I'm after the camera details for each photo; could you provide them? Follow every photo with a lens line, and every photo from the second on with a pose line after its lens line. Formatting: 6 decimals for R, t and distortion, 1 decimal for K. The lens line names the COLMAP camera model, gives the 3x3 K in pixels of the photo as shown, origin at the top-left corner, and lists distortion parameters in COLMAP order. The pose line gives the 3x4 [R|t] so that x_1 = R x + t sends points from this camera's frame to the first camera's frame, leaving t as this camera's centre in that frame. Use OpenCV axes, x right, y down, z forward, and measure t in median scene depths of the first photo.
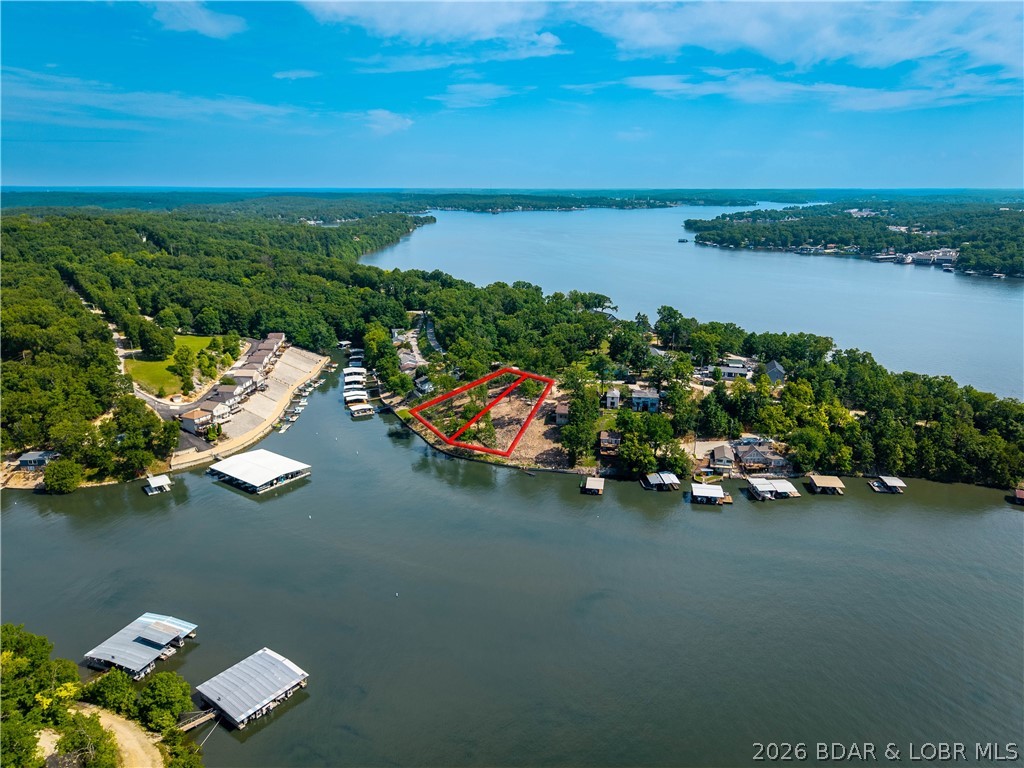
lens RADIAL K [[687.5, 0, 507.8], [0, 687.5, 363.2], [0, 0, 1]] dist [0.009196, -0.009249]
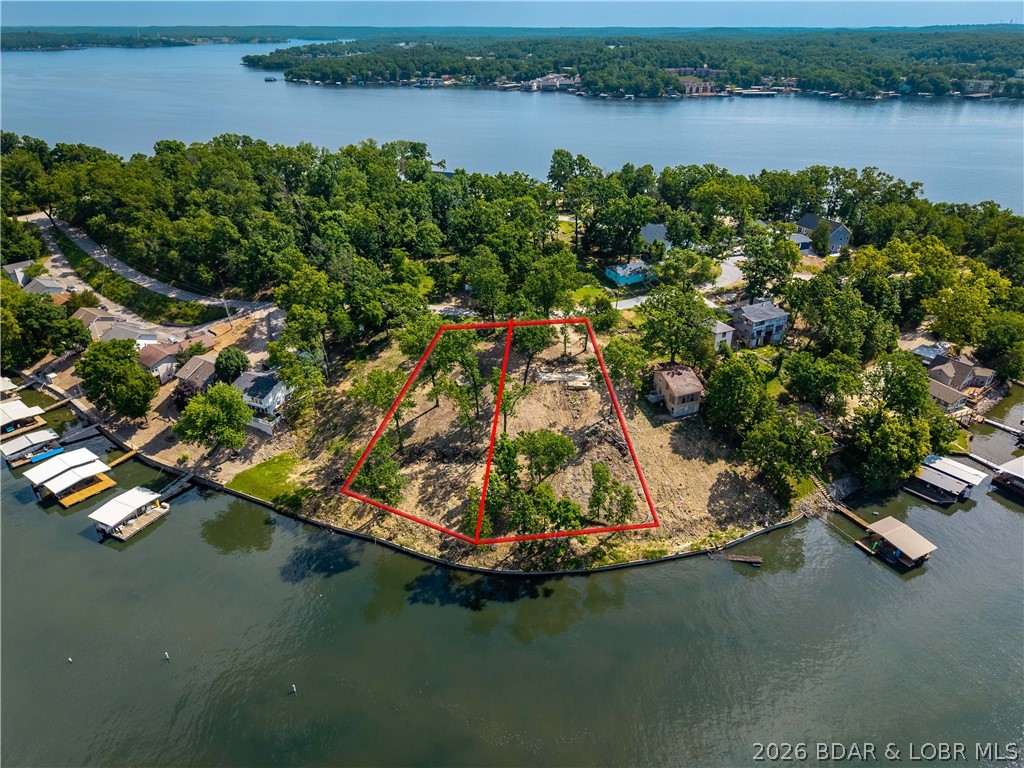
lens RADIAL K [[687.5, 0, 506.5], [0, 687.5, 383.0], [0, 0, 1]] dist [0.009196, -0.009249]
pose [[0.799319, -0.276260, 0.533638, -0.173188], [0.148603, 0.951347, 0.269918, -0.051104], [-0.582242, -0.136450, 0.801483, 0.450777]]
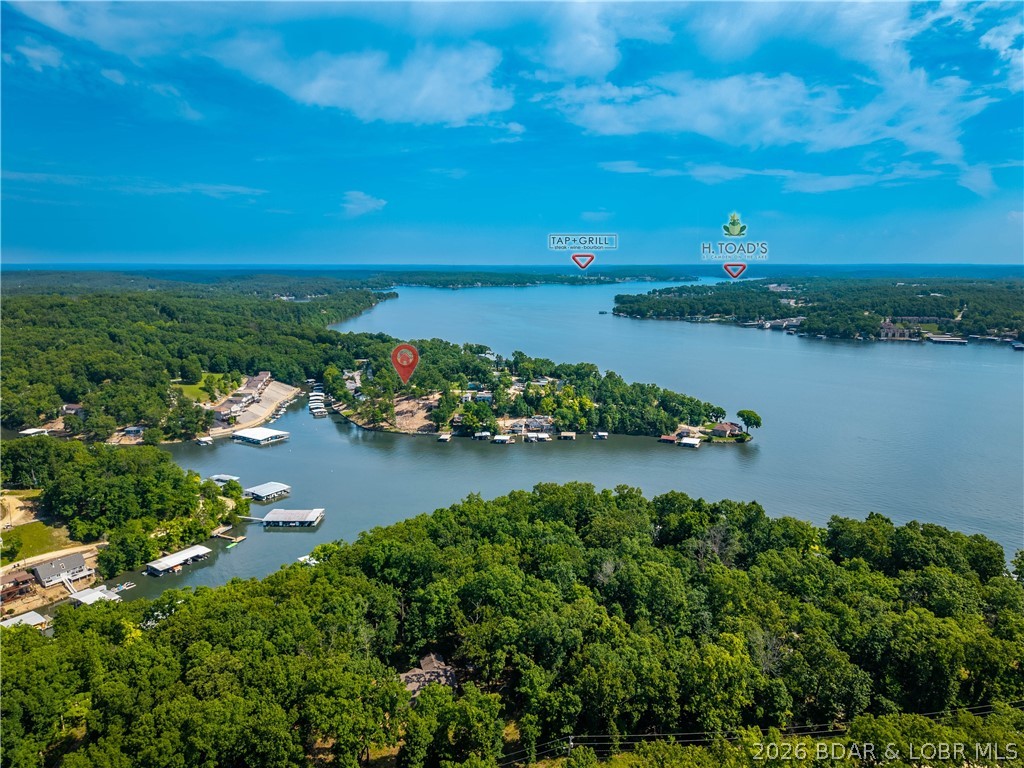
lens RADIAL K [[687.5, 0, 508.1], [0, 687.5, 326.4], [0, 0, 1]] dist [0.009196, -0.009249]
pose [[0.999064, -0.005706, 0.042874, 0.125028], [0.012408, 0.987408, -0.157710, 0.099139], [-0.041434, 0.158094, 0.986554, -0.502758]]
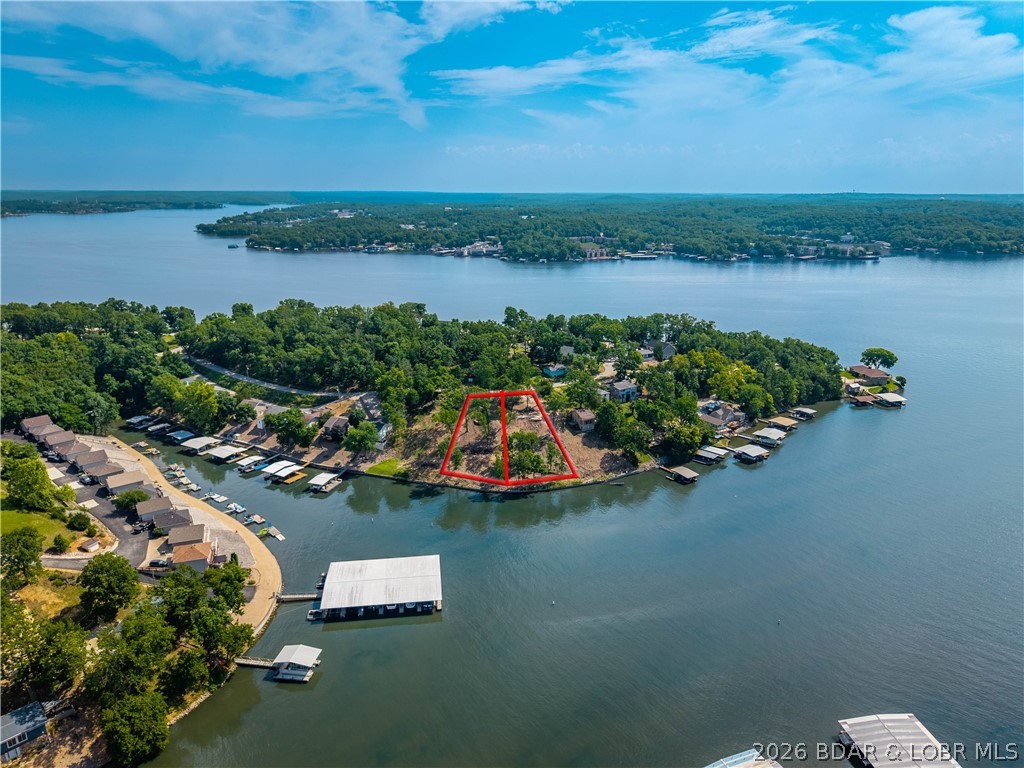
lens RADIAL K [[687.5, 0, 508.5], [0, 687.5, 379.7], [0, 0, 1]] dist [0.009196, -0.009249]
pose [[0.722579, -0.180400, 0.667334, -0.419276], [0.167545, 0.982269, 0.084122, -0.054750], [-0.670677, 0.051024, 0.739992, 0.224208]]
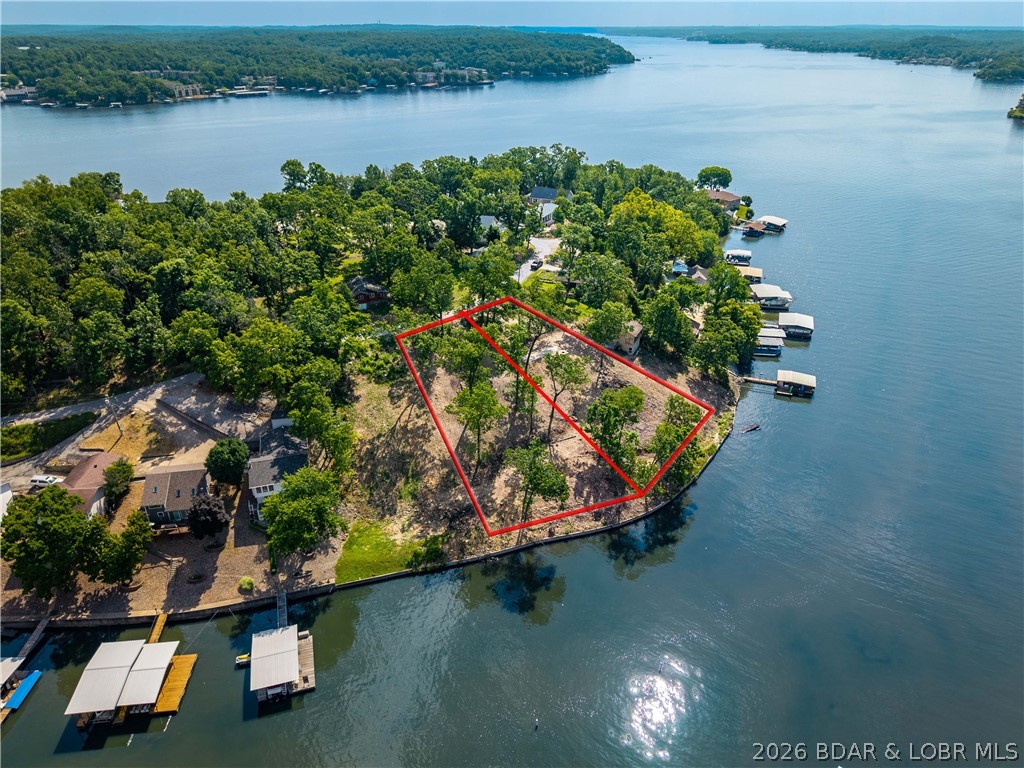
lens RADIAL K [[687.5, 0, 512.2], [0, 687.5, 386.8], [0, 0, 1]] dist [0.009196, -0.009249]
pose [[0.170006, -0.456367, 0.873400, -0.299625], [0.239545, 0.878856, 0.412590, -0.097461], [-0.955885, 0.139076, 0.258731, 0.619253]]
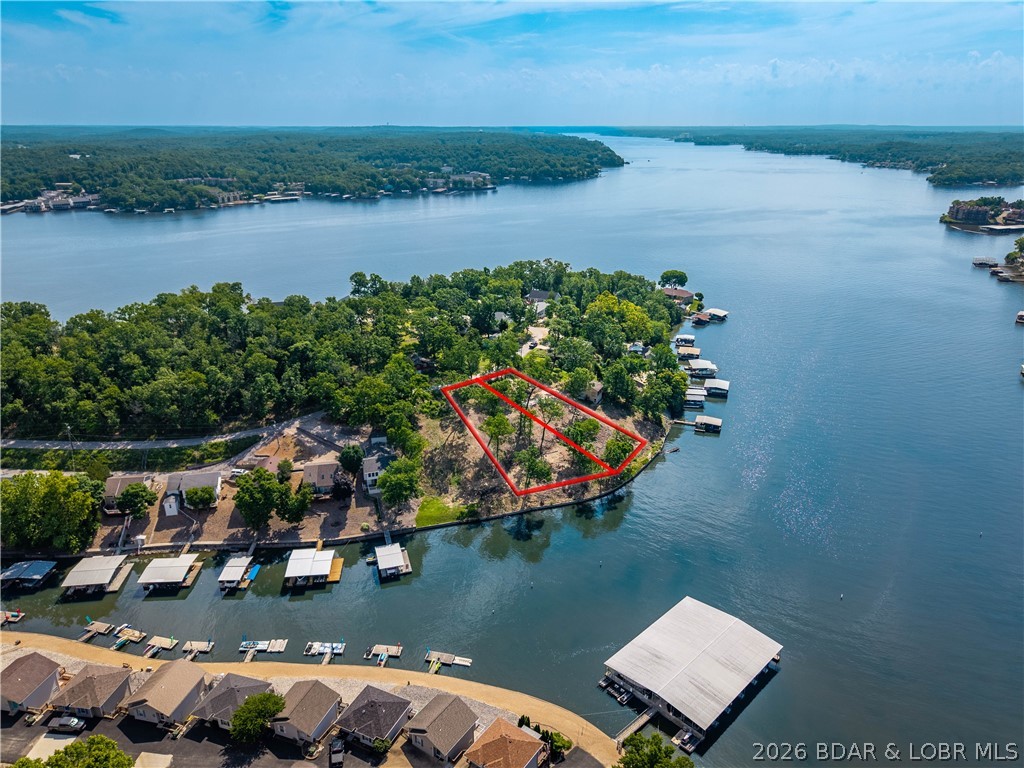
lens RADIAL K [[687.5, 0, 514.2], [0, 687.5, 384.0], [0, 0, 1]] dist [0.009196, -0.009249]
pose [[0.166826, -0.345941, 0.923306, -0.481111], [0.239552, 0.922591, 0.302390, -0.144783], [-0.956443, 0.170733, 0.236783, 0.579417]]
